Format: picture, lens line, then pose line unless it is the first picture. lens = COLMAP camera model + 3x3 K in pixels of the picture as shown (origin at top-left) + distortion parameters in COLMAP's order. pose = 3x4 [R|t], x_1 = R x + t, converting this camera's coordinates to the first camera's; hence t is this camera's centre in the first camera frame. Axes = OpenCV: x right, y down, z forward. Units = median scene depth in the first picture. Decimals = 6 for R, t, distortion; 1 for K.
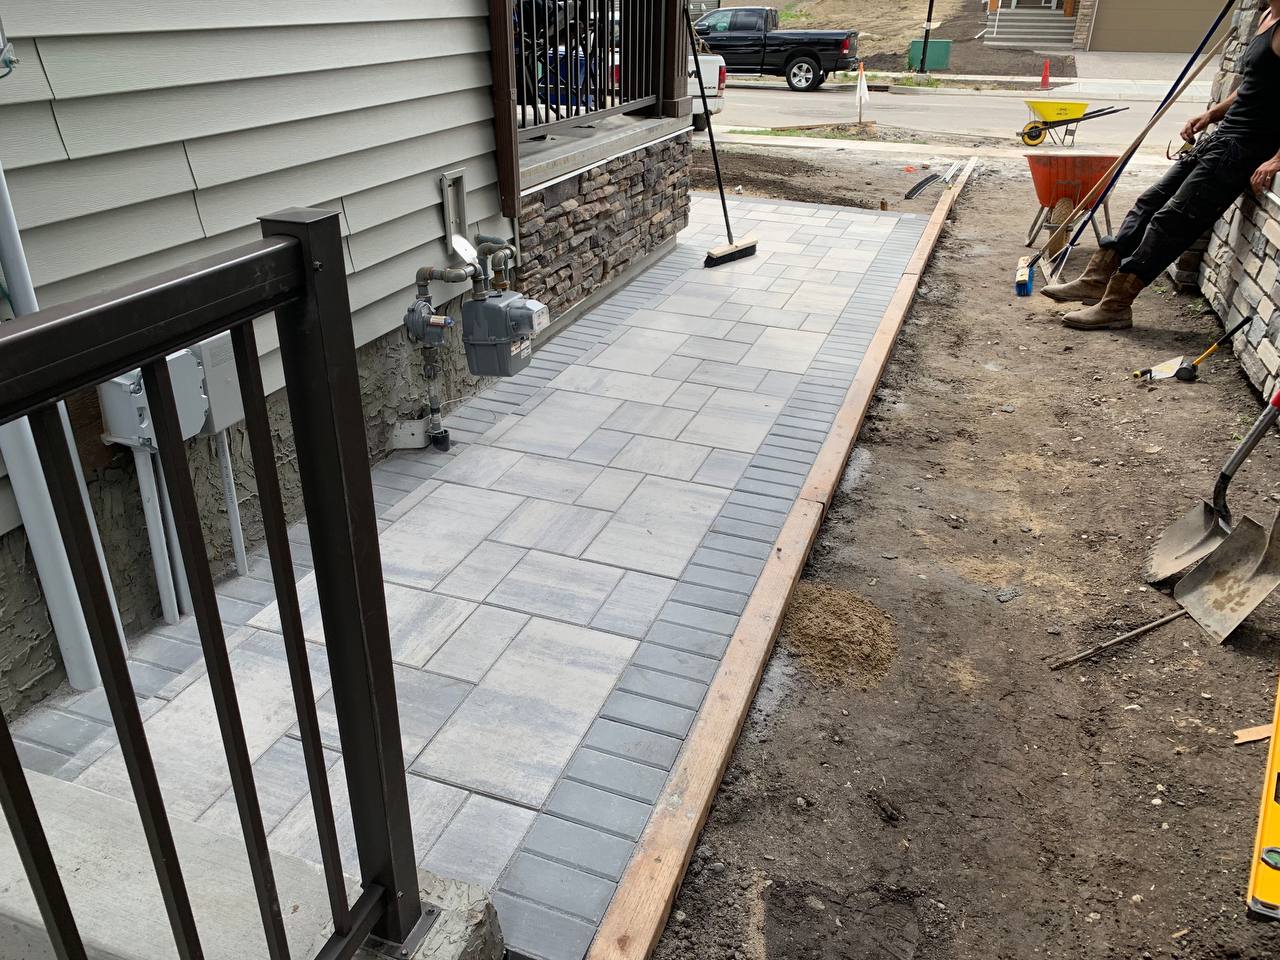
lens RADIAL K [[974.3, 0, 636.4], [0, 974.3, 477.5], [0, 0, 1]] dist [0.034749, -0.002221]
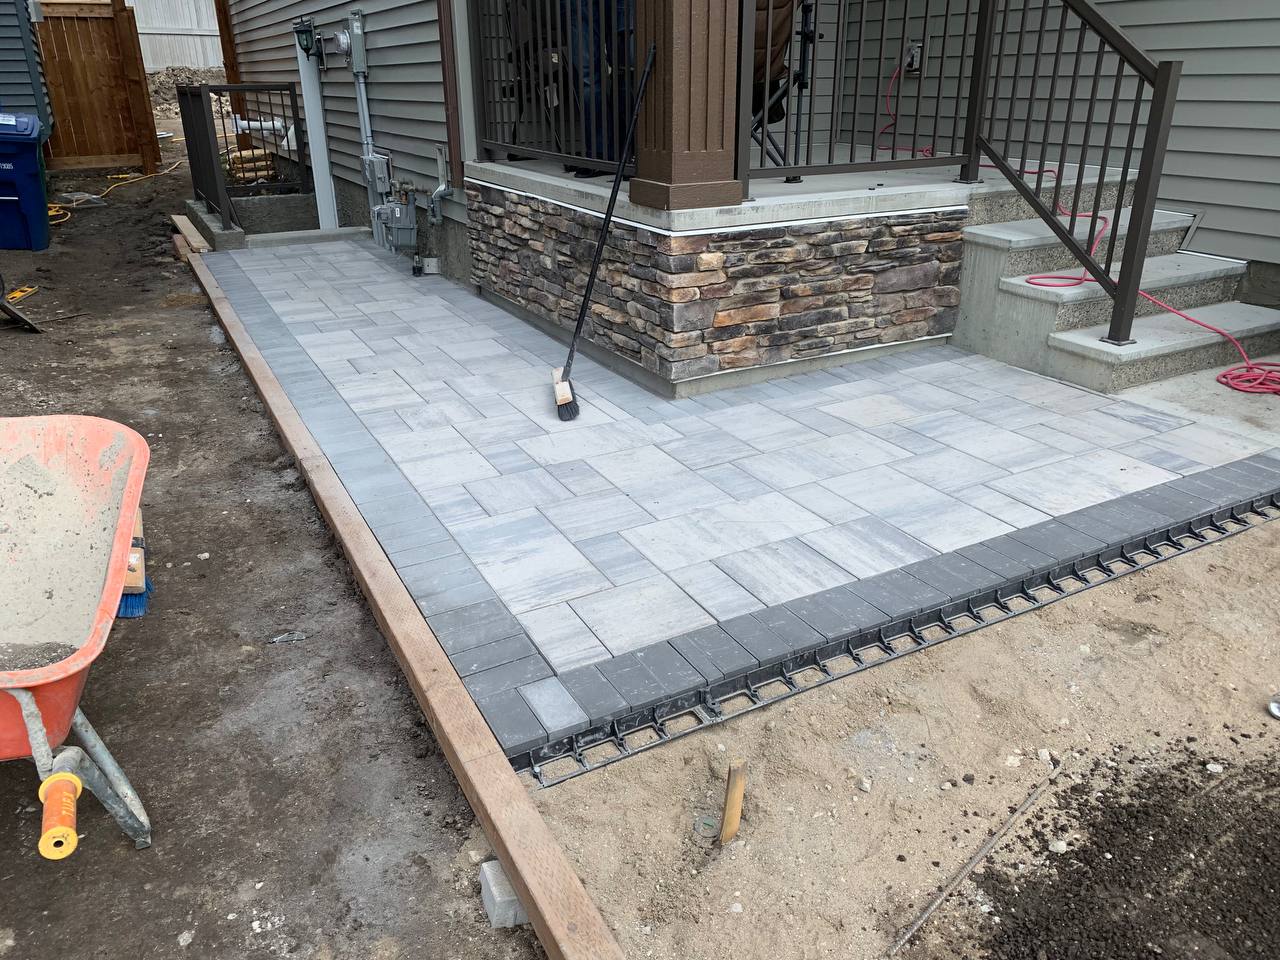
lens RADIAL K [[974.3, 0, 639.9], [0, 974.3, 478.7], [0, 0, 1]] dist [0.034749, -0.002221]
pose [[-0.681817, 0.270332, -0.679740, 0.626437], [-0.328389, 0.717214, 0.614626, -0.721459], [0.653672, 0.642282, -0.400234, 1.542964]]
